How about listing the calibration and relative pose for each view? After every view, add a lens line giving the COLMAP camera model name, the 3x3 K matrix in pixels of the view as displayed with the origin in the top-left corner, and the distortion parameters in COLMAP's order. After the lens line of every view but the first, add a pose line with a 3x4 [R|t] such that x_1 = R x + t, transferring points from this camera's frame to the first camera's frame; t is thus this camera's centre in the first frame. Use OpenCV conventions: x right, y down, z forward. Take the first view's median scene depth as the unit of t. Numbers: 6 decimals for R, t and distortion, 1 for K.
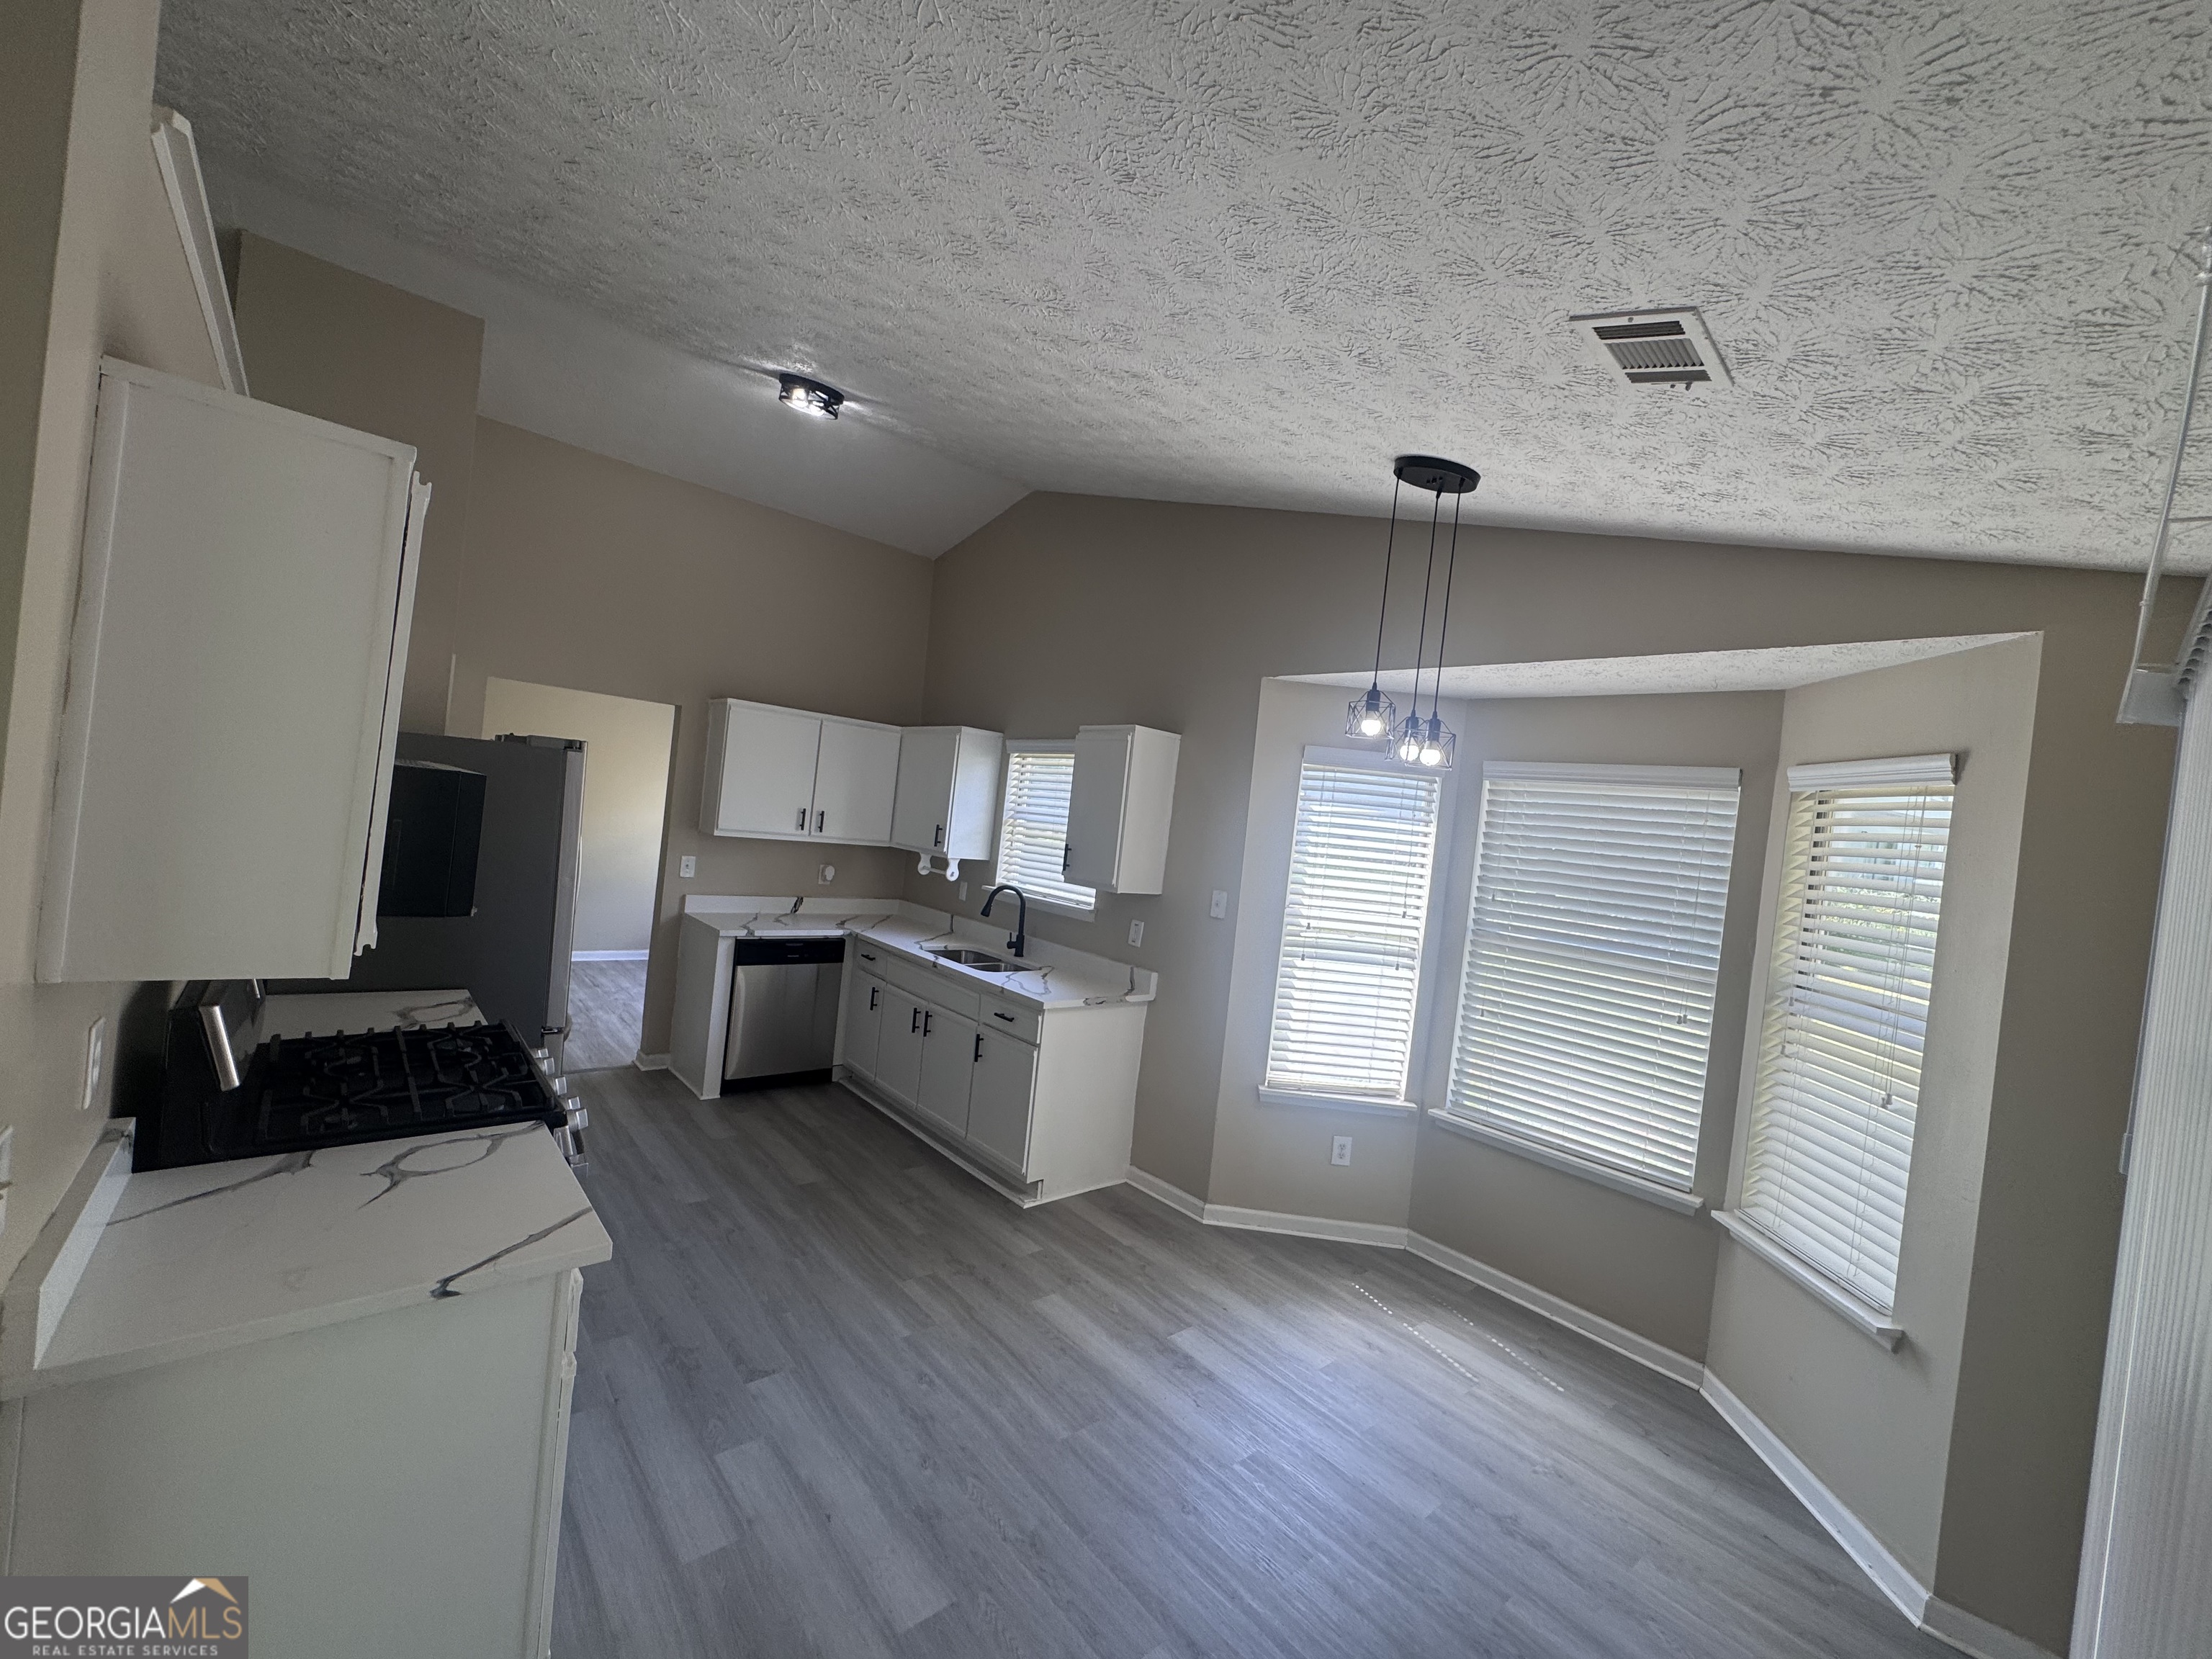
lens RADIAL K [[881.7, 0, 1104.7], [0, 881.7, 831.3], [0, 0, 1]] dist [-0.003230, 0.000152]
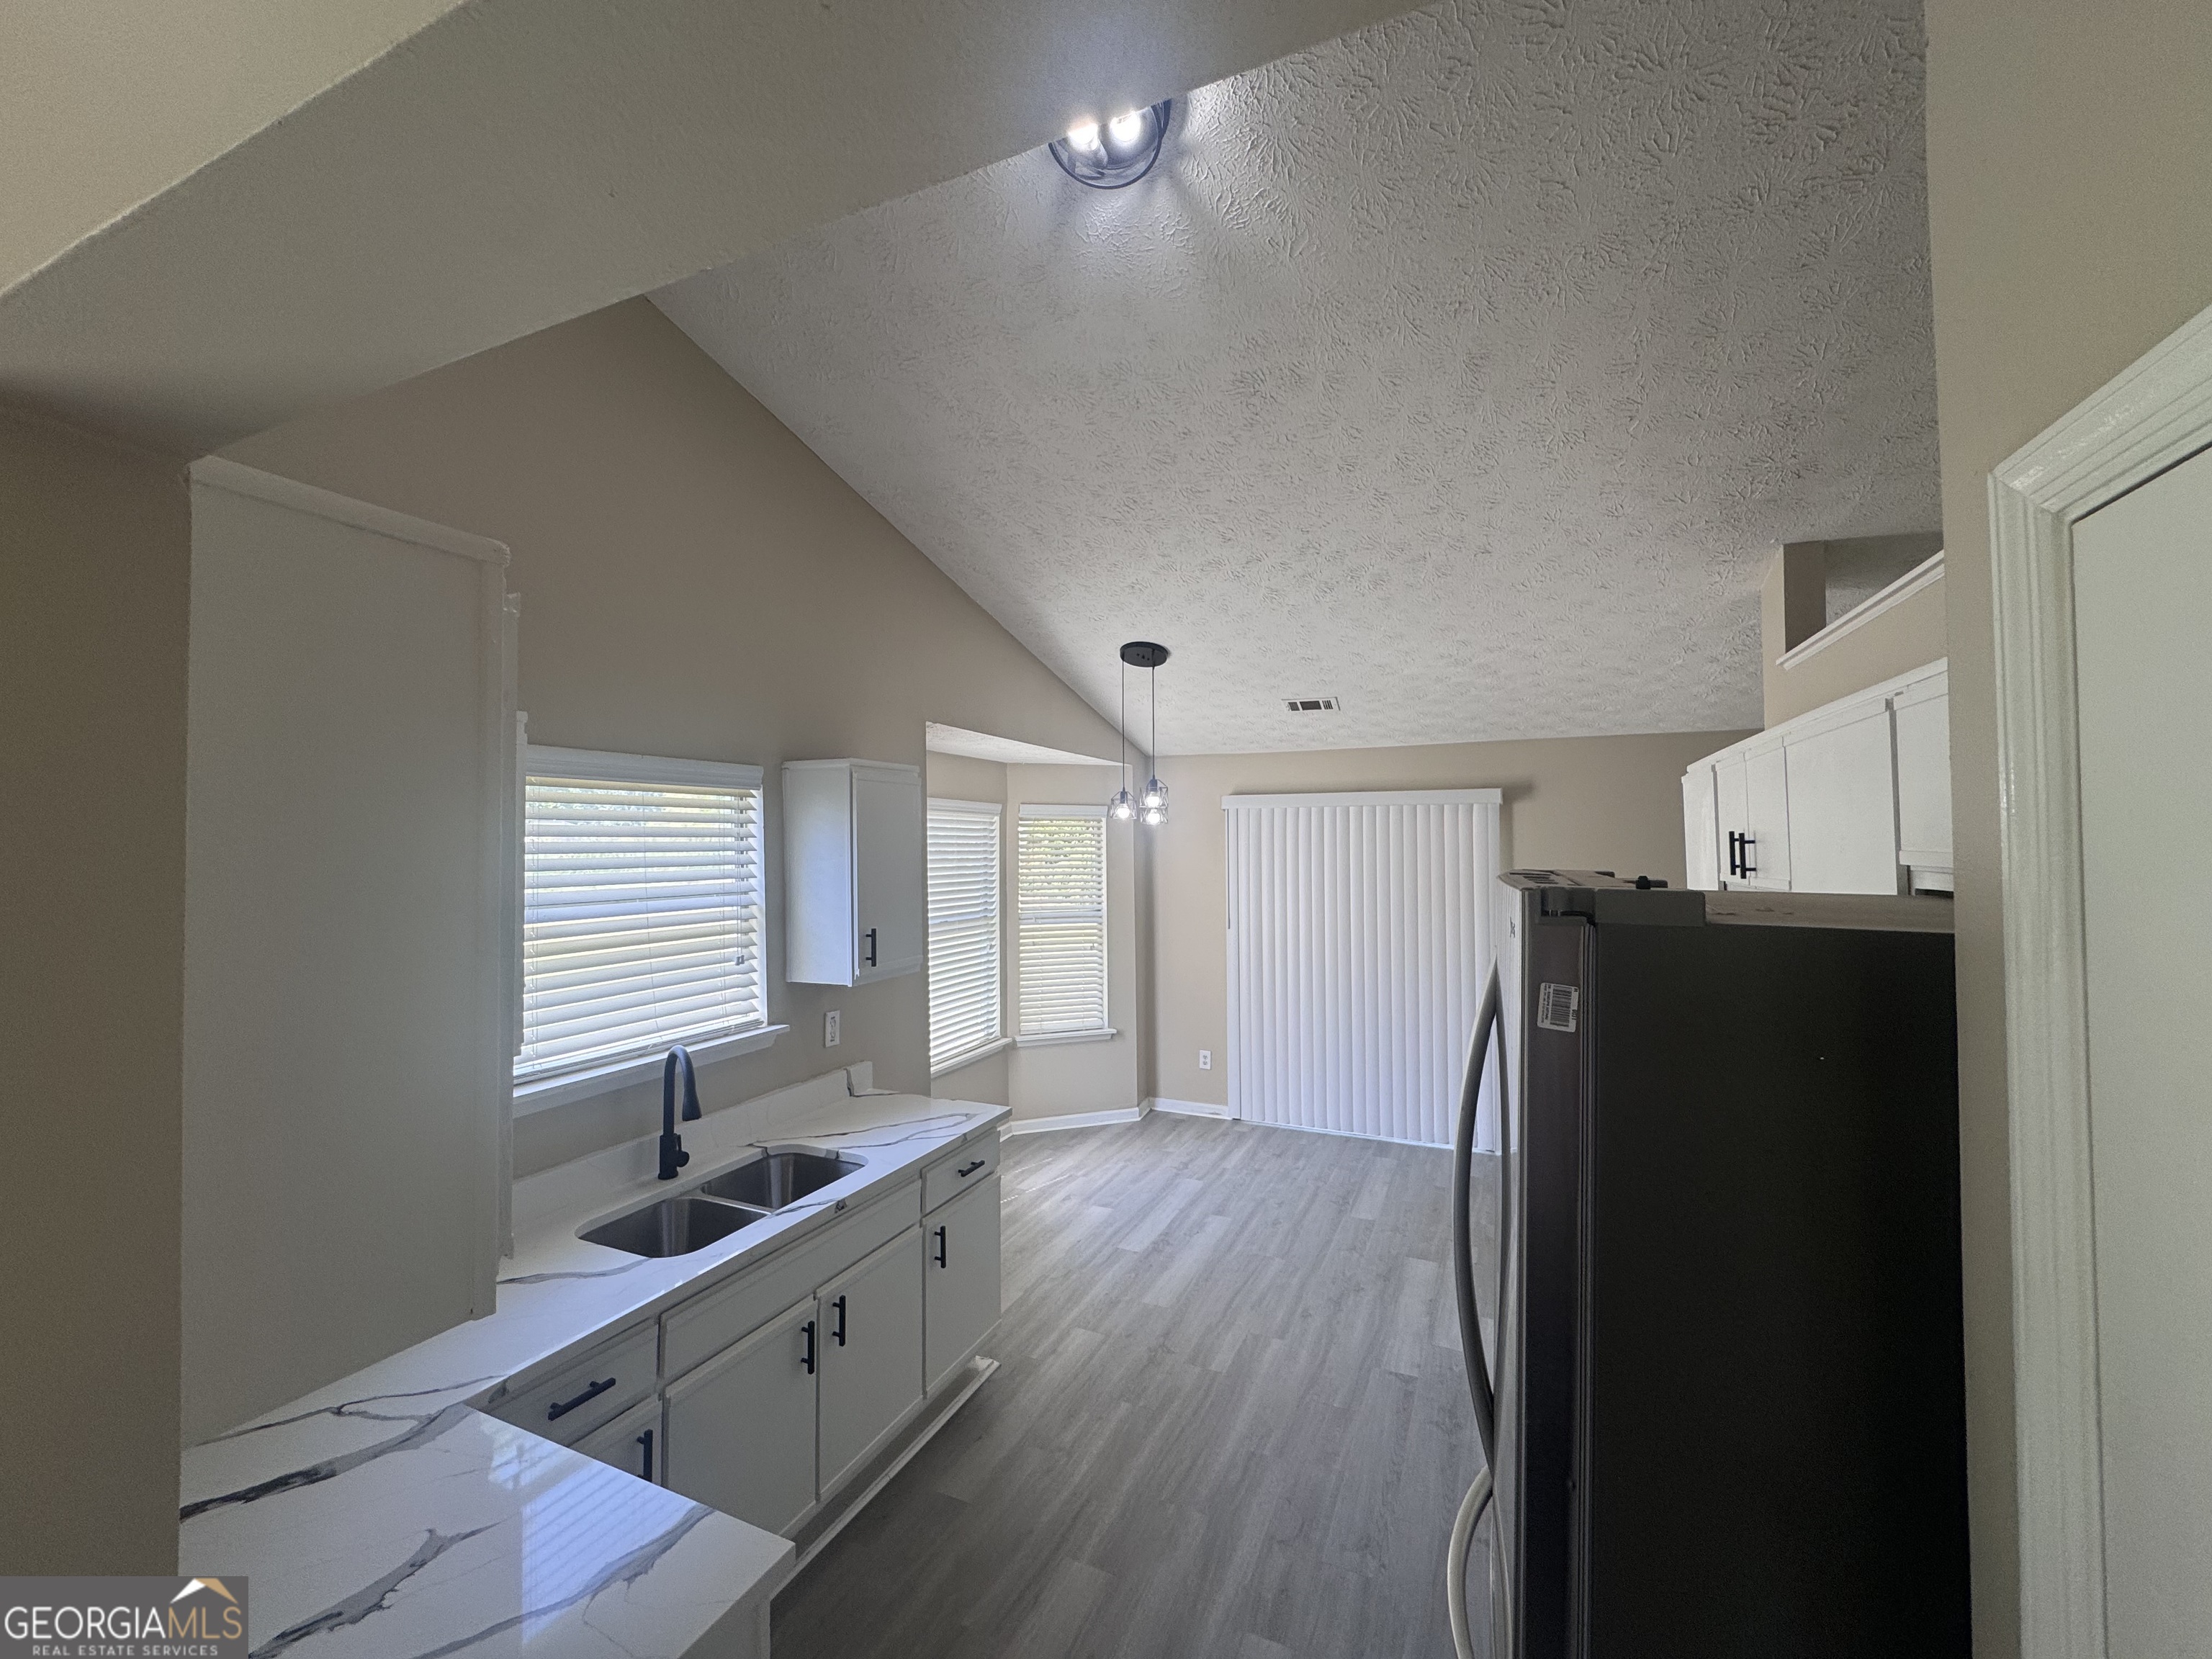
lens RADIAL K [[884.0, 0, 1104.6], [0, 884.0, 830.5], [0, 0, 1]] dist [-0.003573, 0.000301]
pose [[-0.409306, -0.087665, 0.908176, -0.894375], [-0.022236, 0.996036, 0.086124, -0.152744], [-0.912126, 0.015057, -0.409633, 1.324416]]
